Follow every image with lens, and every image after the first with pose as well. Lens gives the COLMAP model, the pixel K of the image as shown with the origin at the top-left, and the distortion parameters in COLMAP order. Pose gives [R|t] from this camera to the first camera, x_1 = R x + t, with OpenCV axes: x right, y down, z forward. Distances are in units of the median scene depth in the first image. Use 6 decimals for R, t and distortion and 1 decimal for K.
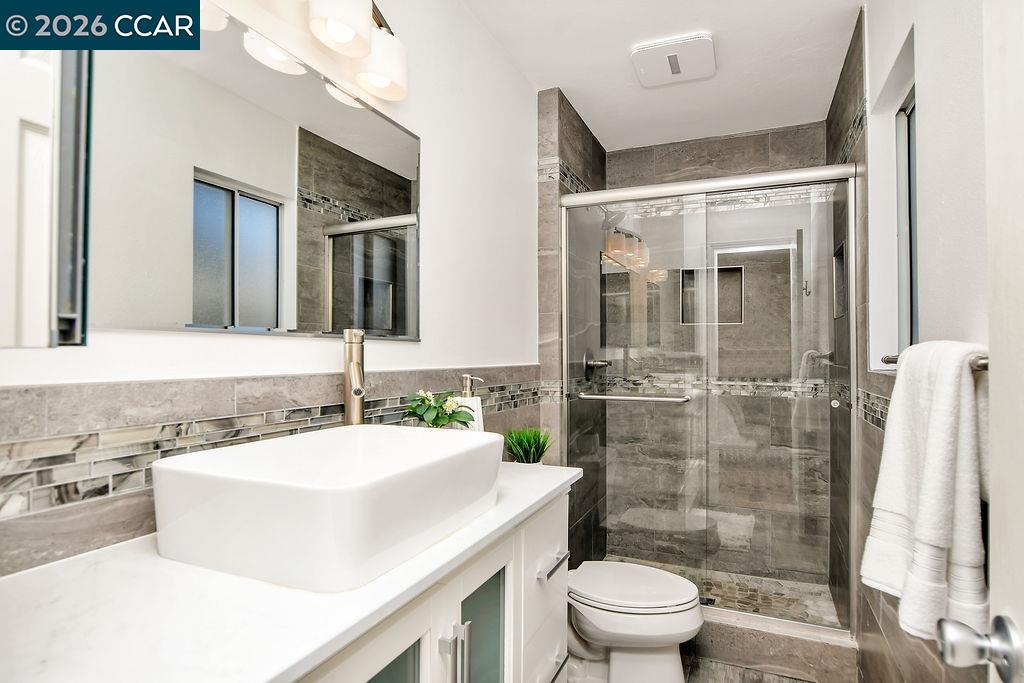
lens RADIAL K [[547.1, 0, 527.3], [0, 547.1, 349.3], [0, 0, 1]] dist [-0.019814, -0.000986]
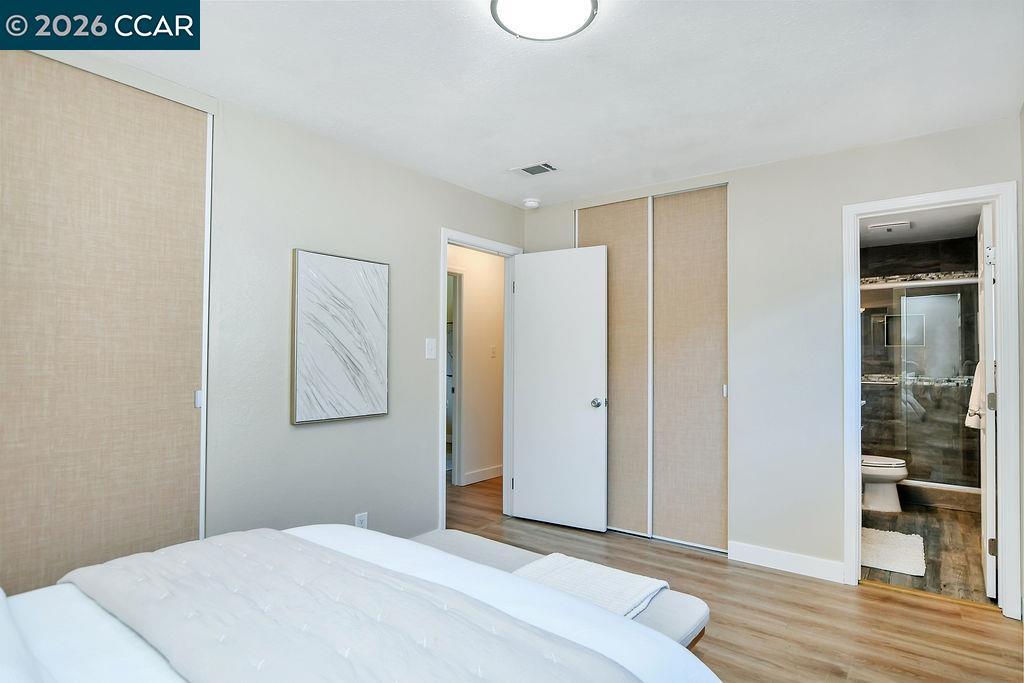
lens RADIAL K [[547.1, 0, 527.3], [0, 547.1, 349.3], [0, 0, 1]] dist [-0.019814, -0.000986]
pose [[0.969166, 0.000113, -0.246408, -0.626404], [-0.003038, 0.999929, -0.011492, -0.008702], [0.246389, 0.011886, 0.969098, -1.522845]]
